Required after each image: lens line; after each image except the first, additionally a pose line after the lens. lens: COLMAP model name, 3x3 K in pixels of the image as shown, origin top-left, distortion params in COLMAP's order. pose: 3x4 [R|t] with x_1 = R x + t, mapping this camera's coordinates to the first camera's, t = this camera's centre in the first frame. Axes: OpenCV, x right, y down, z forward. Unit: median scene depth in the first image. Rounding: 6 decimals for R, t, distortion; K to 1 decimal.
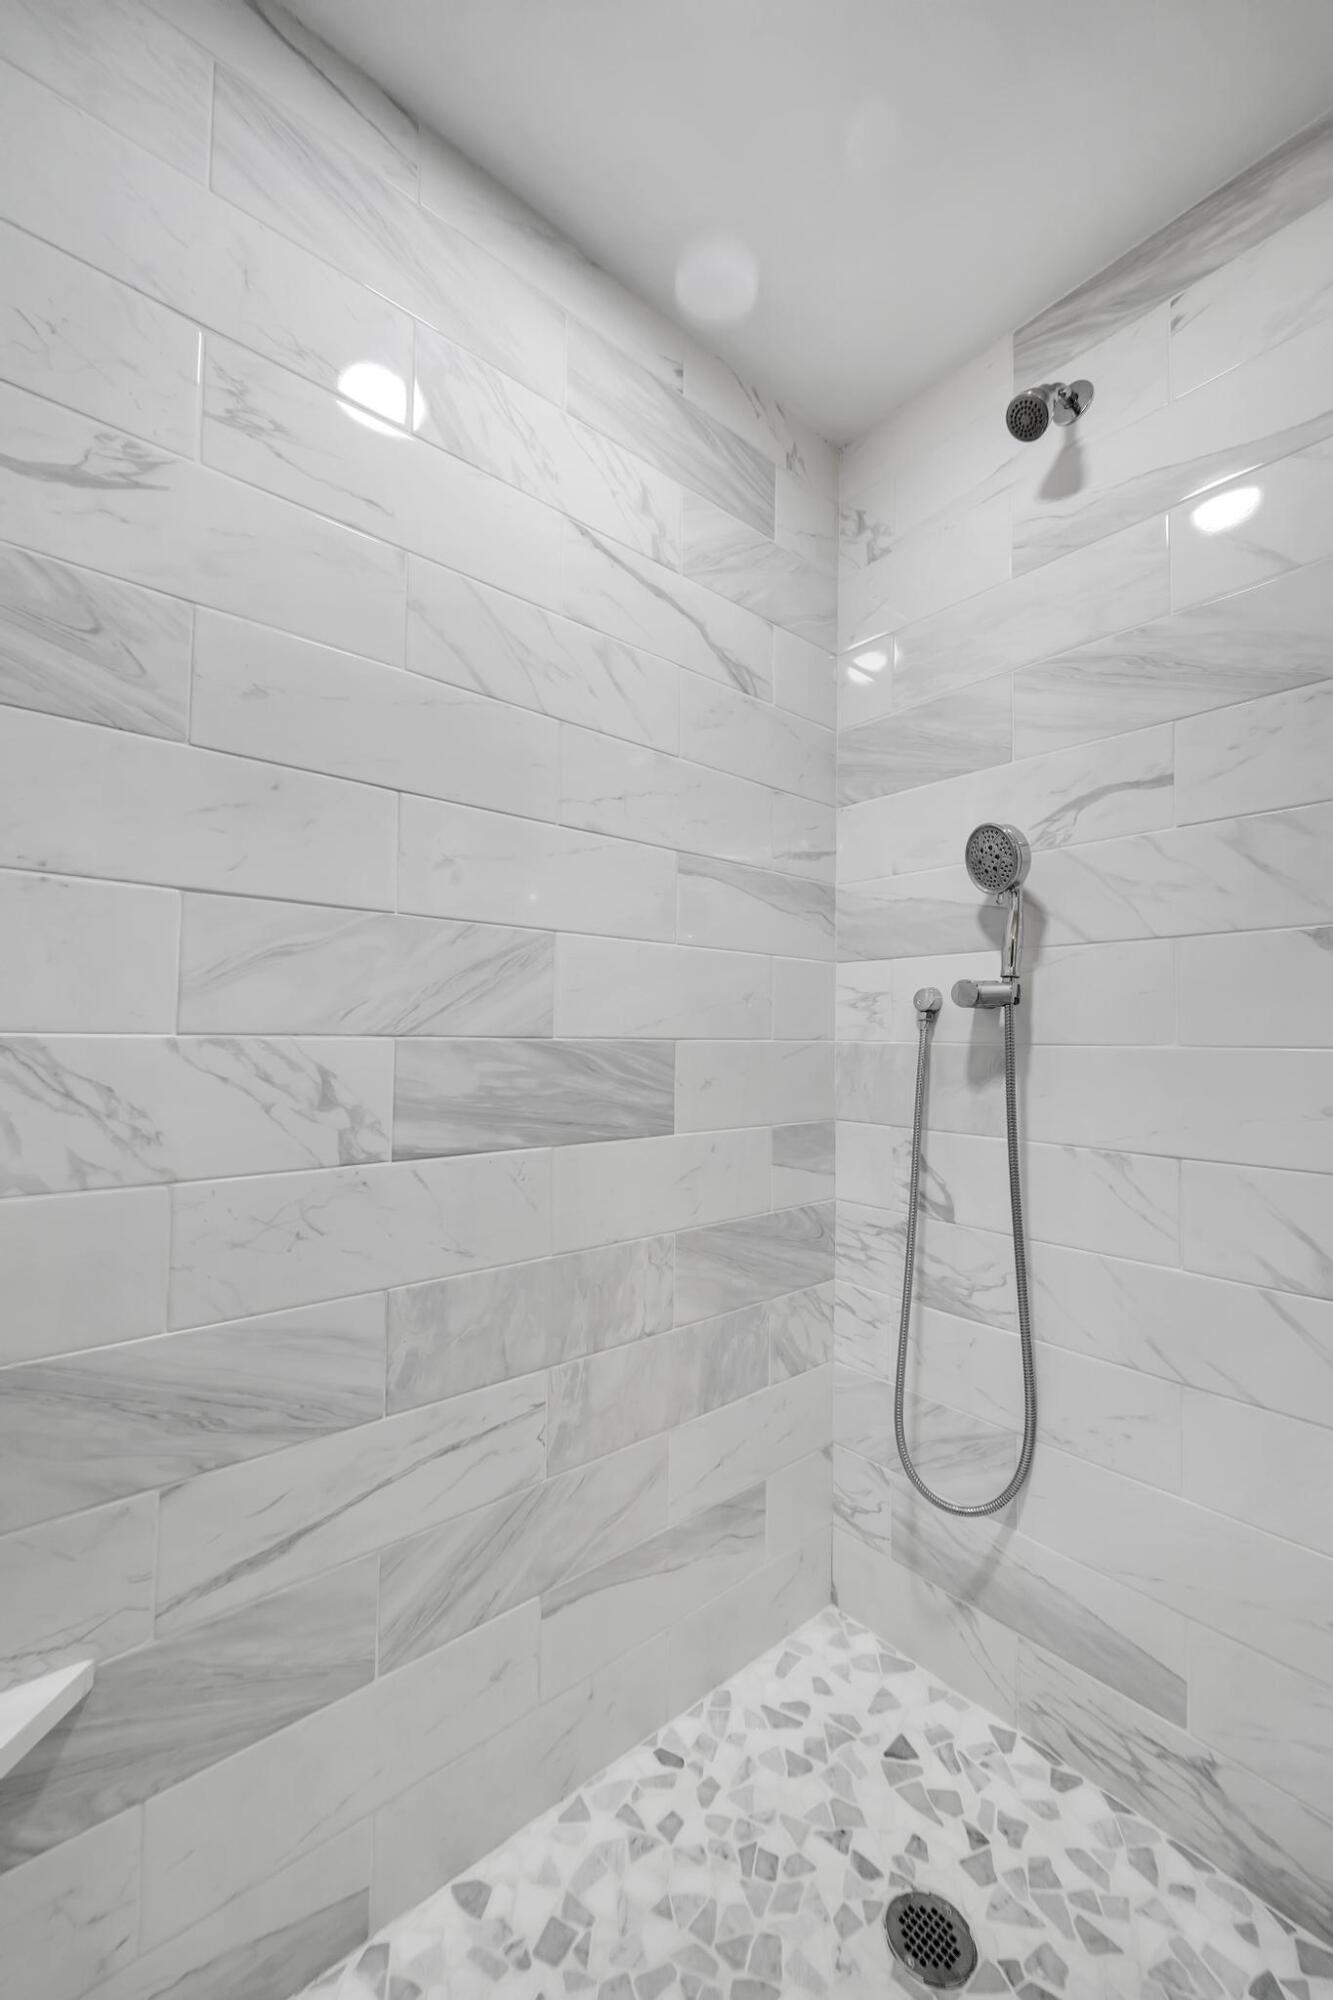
lens RADIAL K [[782.4, 0, 668.2], [0, 782.4, 1006.3], [0, 0, 1]] dist [-0.002623, -0.000011]
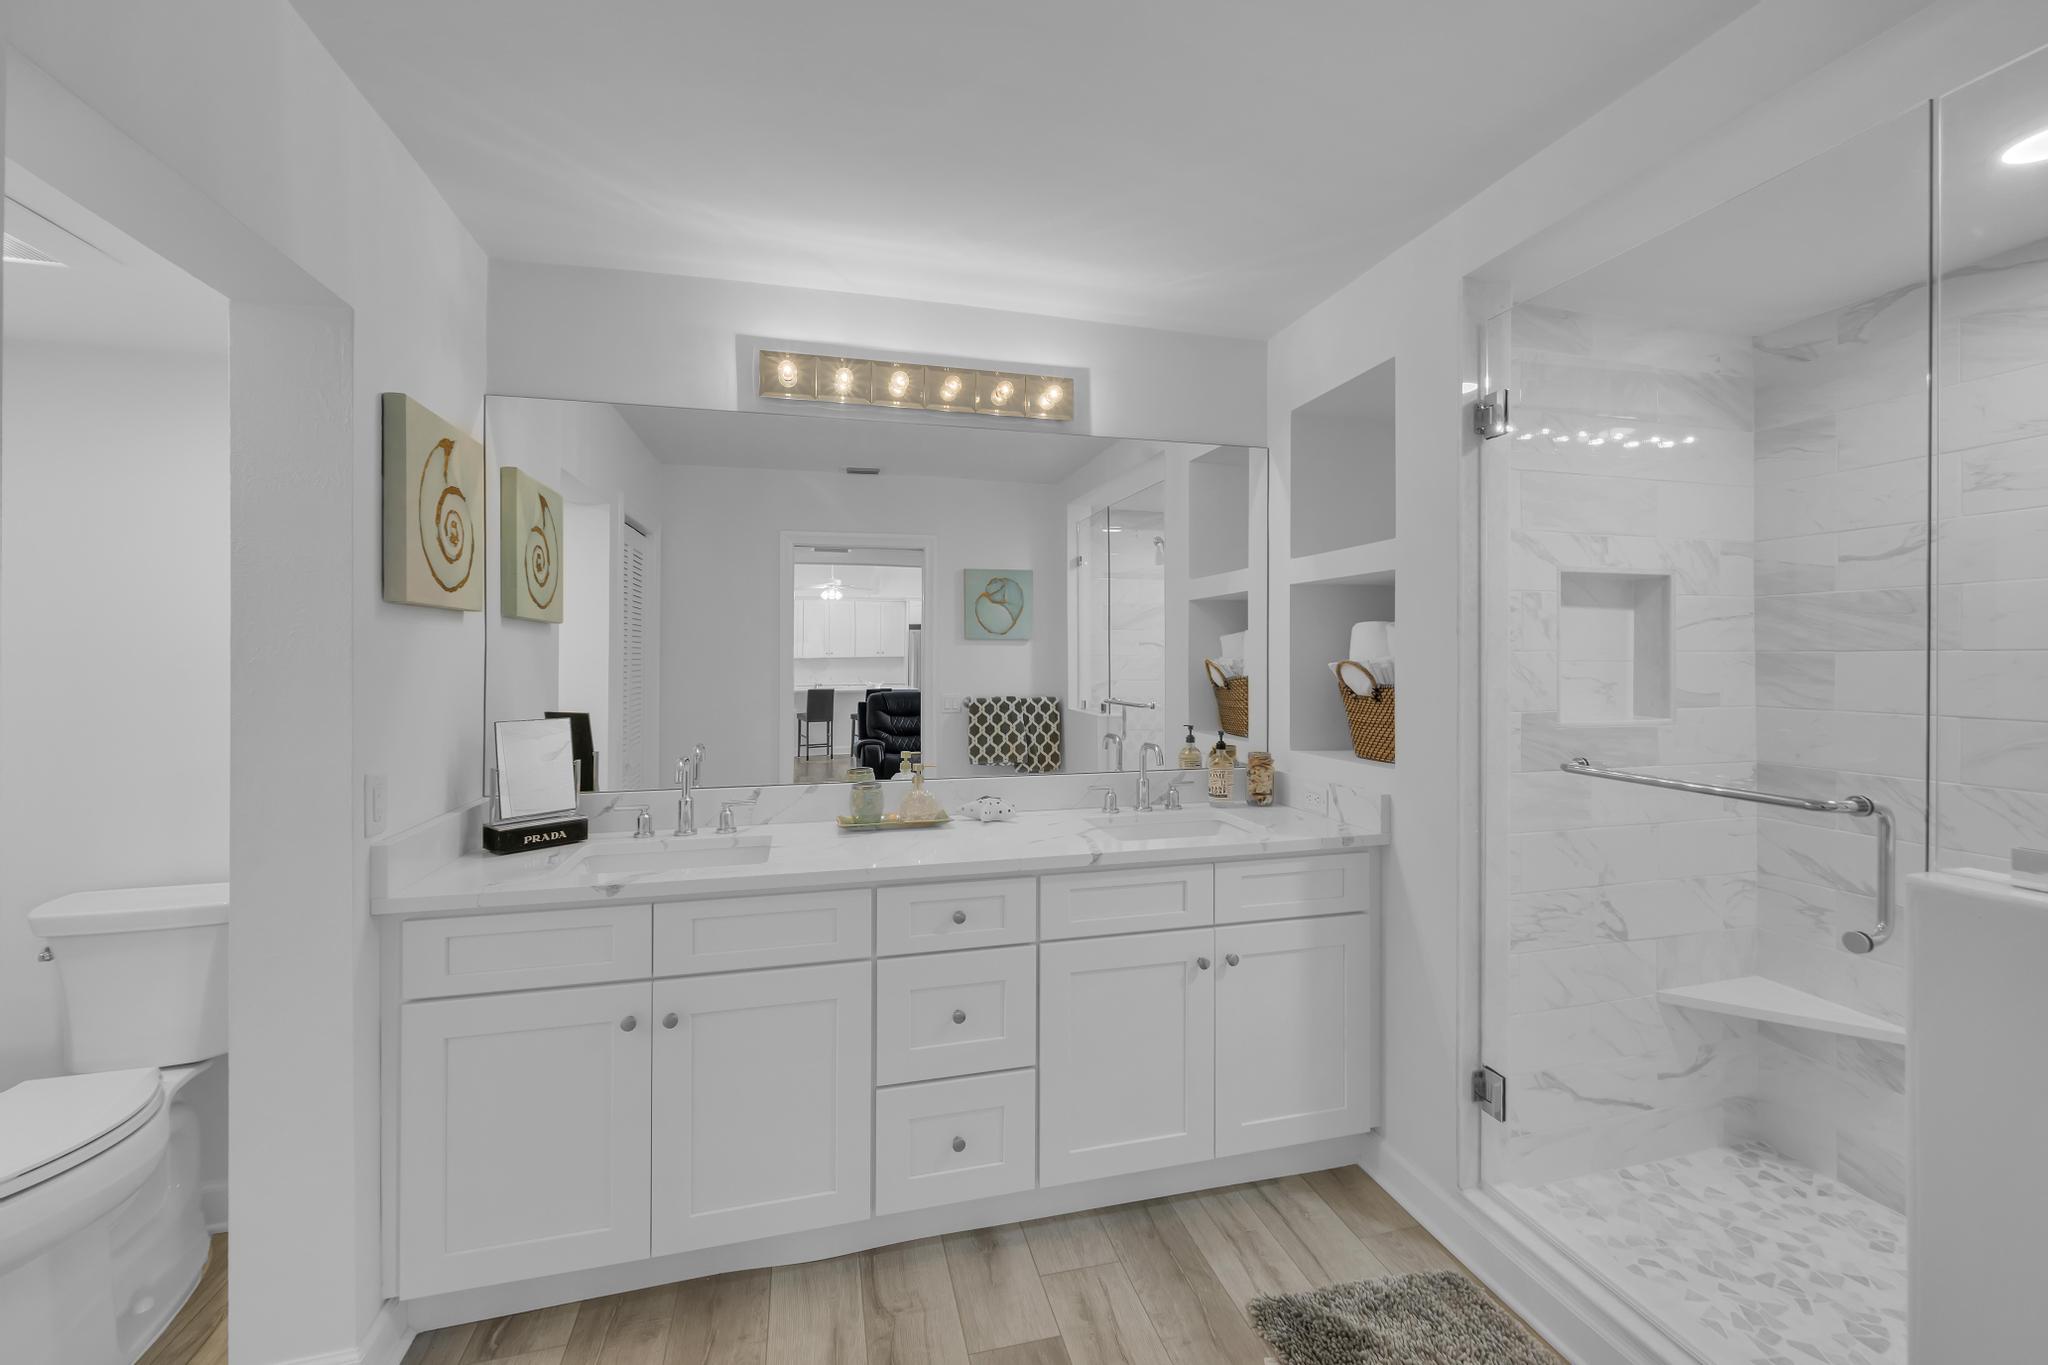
lens RADIAL K [[814.7, 0, 1023.0], [0, 814.7, 655.0], [0, 0, 1]] dist [0.001321, 0.000158]
pose [[-0.438989, -0.006714, -0.898467, 2.180883], [0.035656, 0.999054, -0.024887, -0.304225], [0.897785, -0.042961, -0.438335, -0.294316]]
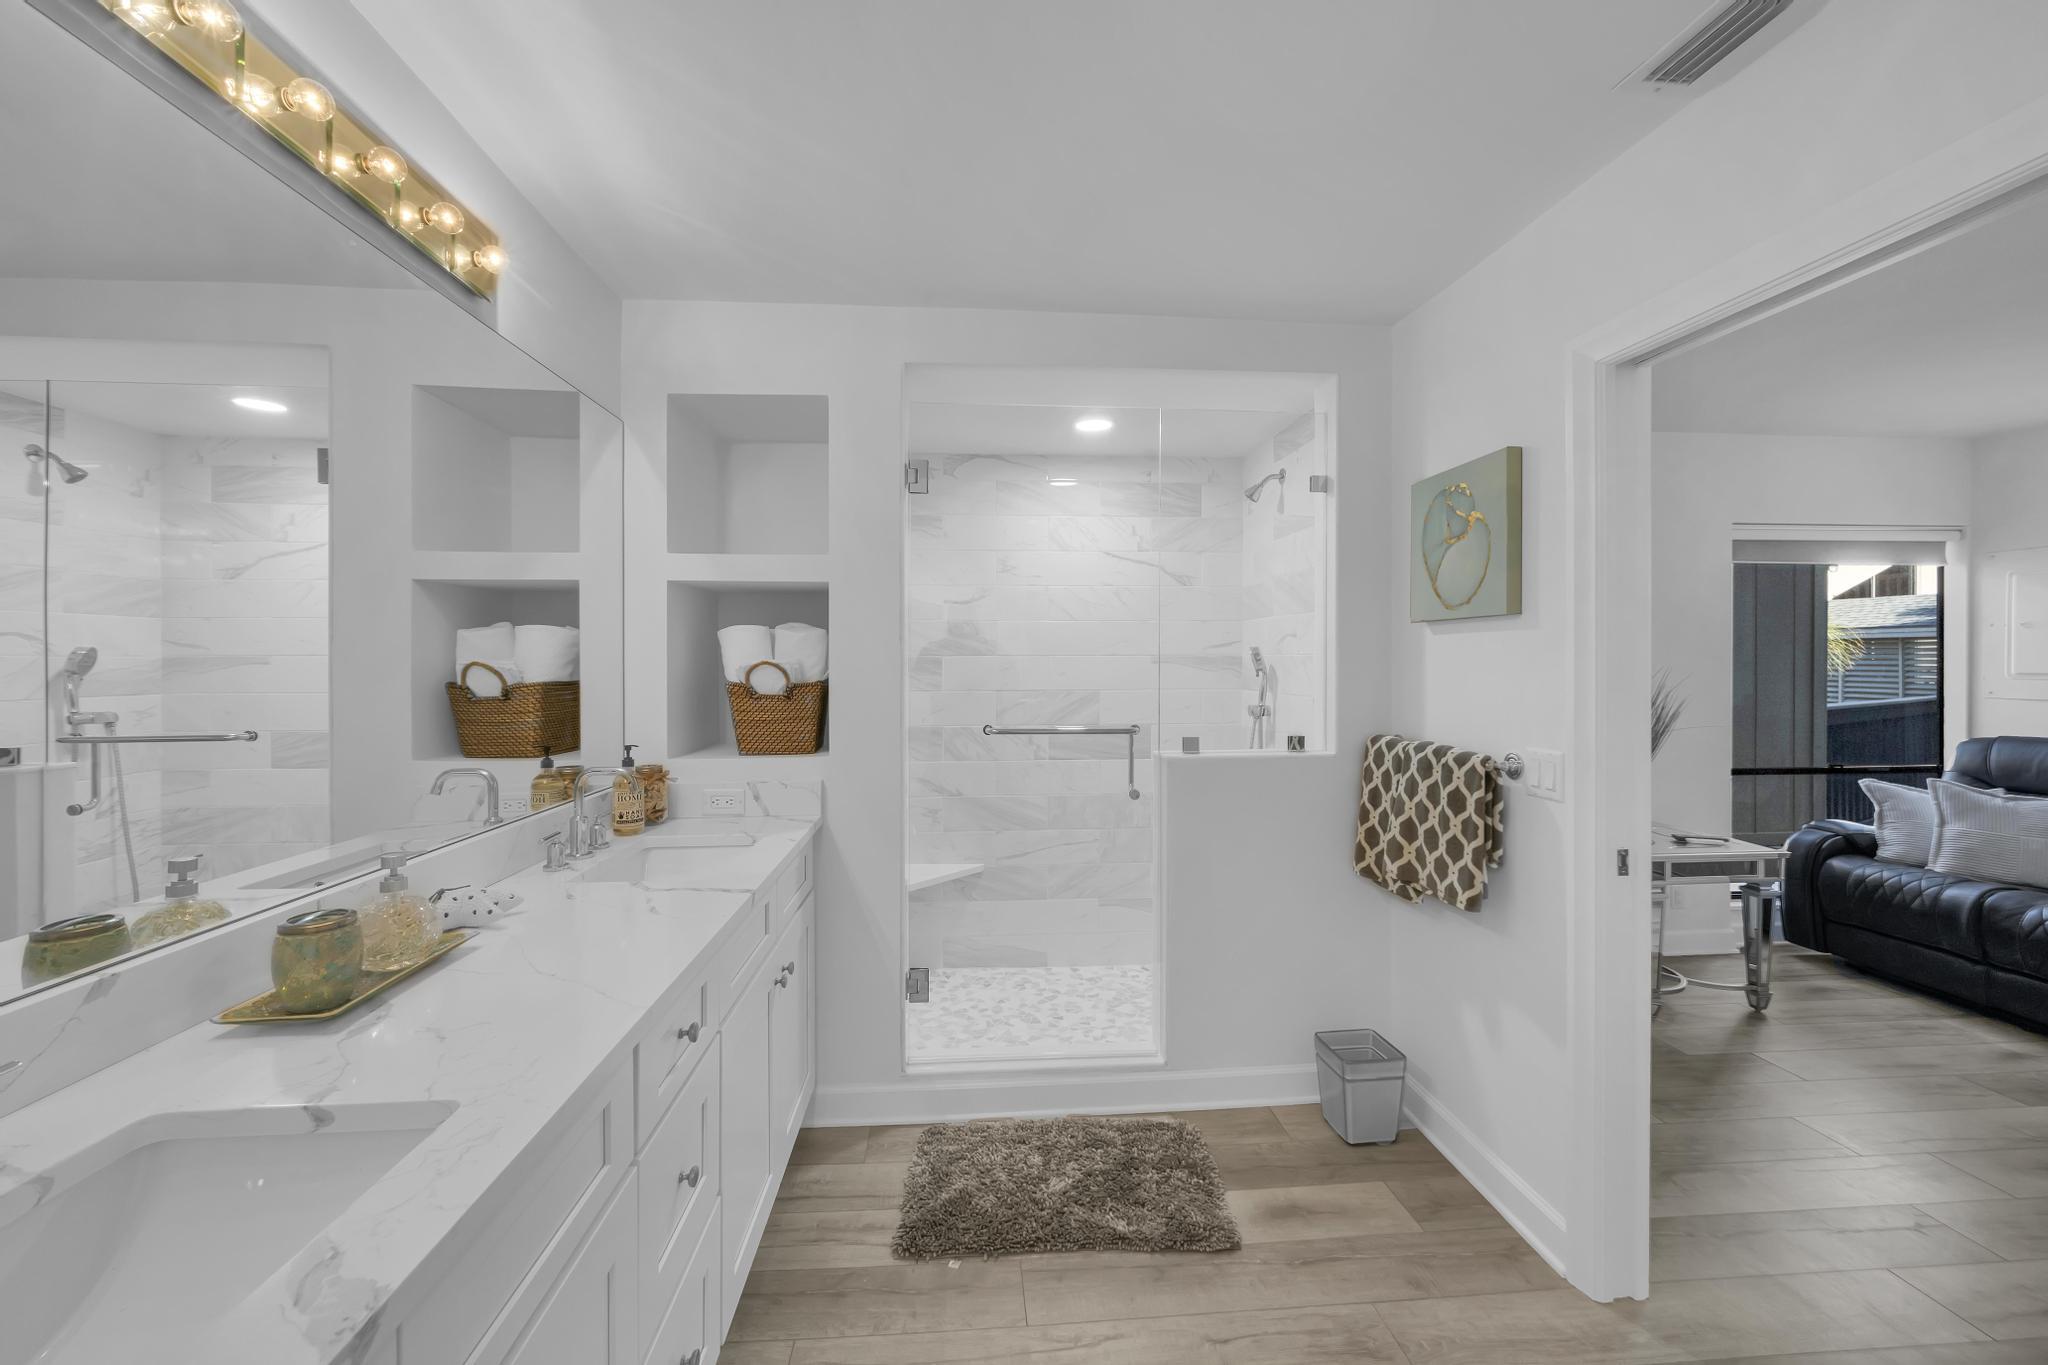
lens RADIAL K [[809.0, 0, 1021.3], [0, 809.0, 667.3], [0, 0, 1]] dist [-0.000251, -0.000022]
pose [[0.806799, -0.005938, -0.590797, 1.719949], [0.033234, 0.998822, 0.035347, -0.357182], [0.589891, -0.048152, 0.806046, -2.019585]]
